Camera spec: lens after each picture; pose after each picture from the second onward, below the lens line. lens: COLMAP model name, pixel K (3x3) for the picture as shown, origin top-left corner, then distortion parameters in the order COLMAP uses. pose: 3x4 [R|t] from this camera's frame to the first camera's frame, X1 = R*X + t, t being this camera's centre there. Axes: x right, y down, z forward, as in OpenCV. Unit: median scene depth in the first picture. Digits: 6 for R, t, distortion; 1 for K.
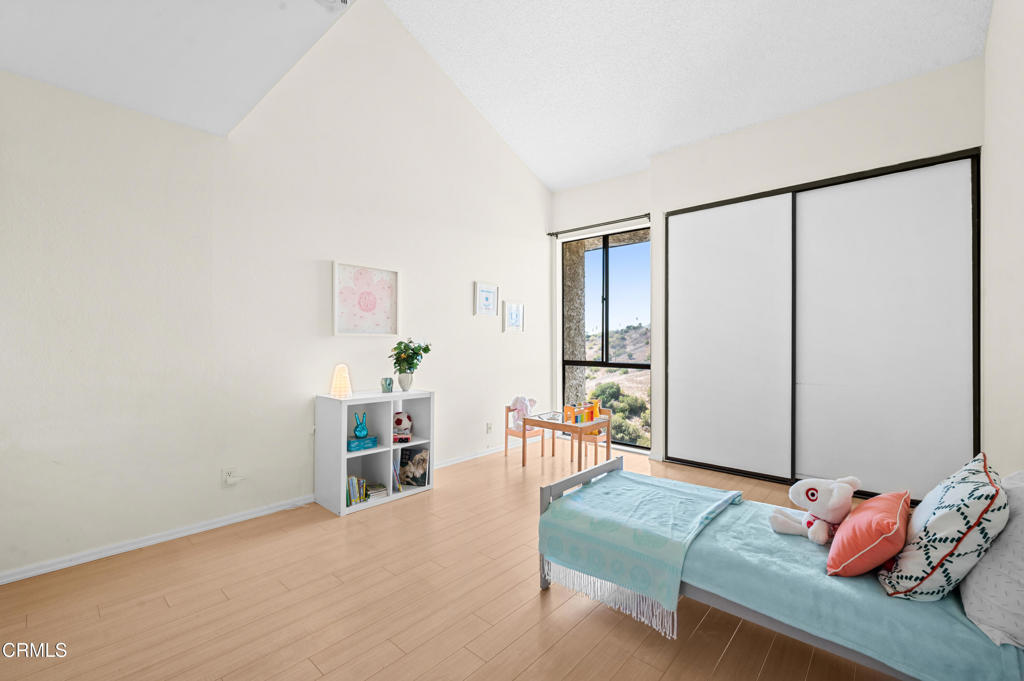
lens RADIAL K [[431.5, 0, 512.0], [0, 431.5, 340.5], [0, 0, 1]] dist [0.000194, 0.000000]
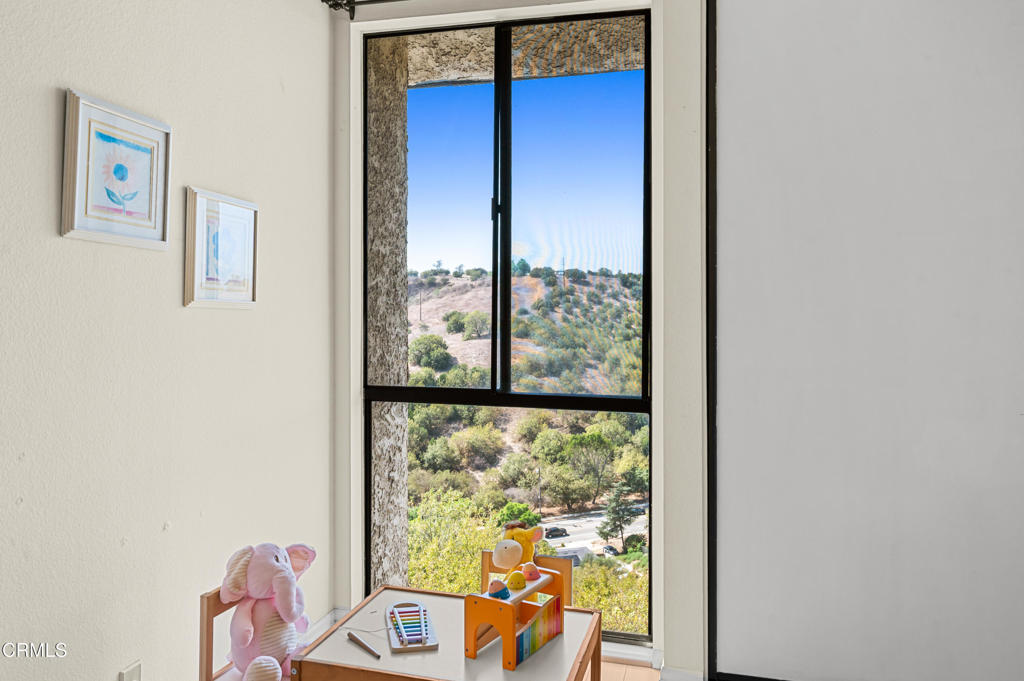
lens RADIAL K [[738.5, 0, 511.3], [0, 738.5, 296.5], [0, 0, 1]] dist [-0.009254, -0.002924]
pose [[0.887559, 0.006664, 0.460646, -0.050206], [-0.001002, 0.999921, -0.012536, -0.018428], [-0.460694, 0.010665, 0.887495, 0.487878]]
